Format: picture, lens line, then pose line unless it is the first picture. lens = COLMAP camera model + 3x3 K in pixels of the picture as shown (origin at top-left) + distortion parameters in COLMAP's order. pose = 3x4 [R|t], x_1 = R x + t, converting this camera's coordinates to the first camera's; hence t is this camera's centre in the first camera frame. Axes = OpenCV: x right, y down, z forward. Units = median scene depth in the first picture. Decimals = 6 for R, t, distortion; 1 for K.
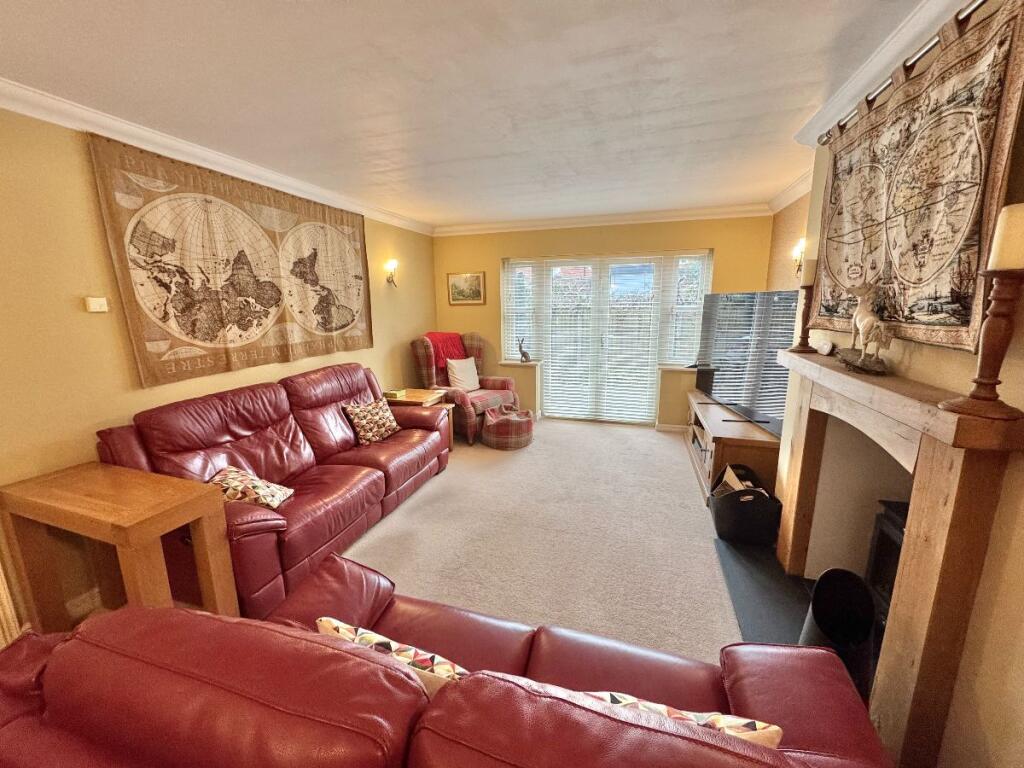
lens RADIAL K [[407.8, 0, 510.3], [0, 407.8, 378.6], [0, 0, 1]] dist [-0.003014, 0.001297]
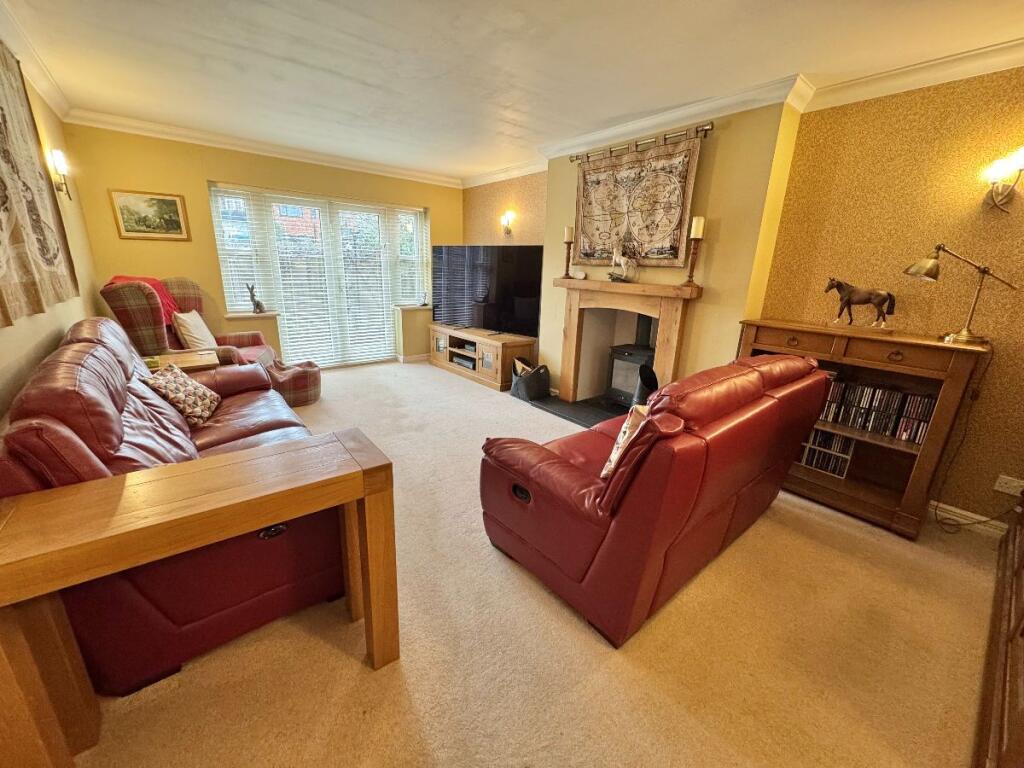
lens RADIAL K [[407.8, 0, 510.1], [0, 407.8, 381.5], [0, 0, 1]] dist [-0.003014, 0.001297]
pose [[0.546955, -0.201610, 0.812523, -0.695960], [0.118201, 0.979443, 0.163461, 0.038186], [-0.828776, 0.006635, 0.559542, 0.138840]]
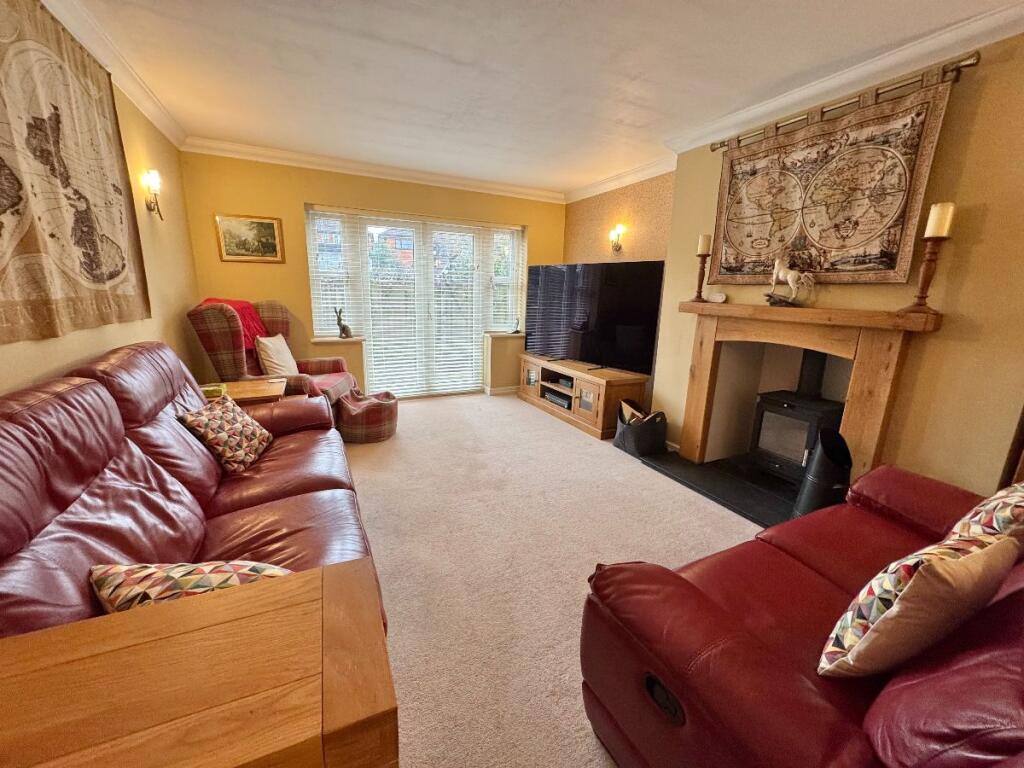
lens RADIAL K [[407.8, 0, 510.1], [0, 407.8, 382.2], [0, 0, 1]] dist [-0.003014, 0.001297]
pose [[0.721015, -0.123164, 0.681885, -0.511449], [0.094404, 0.992361, 0.079422, 0.023033], [-0.686458, 0.007108, 0.727134, 0.304982]]
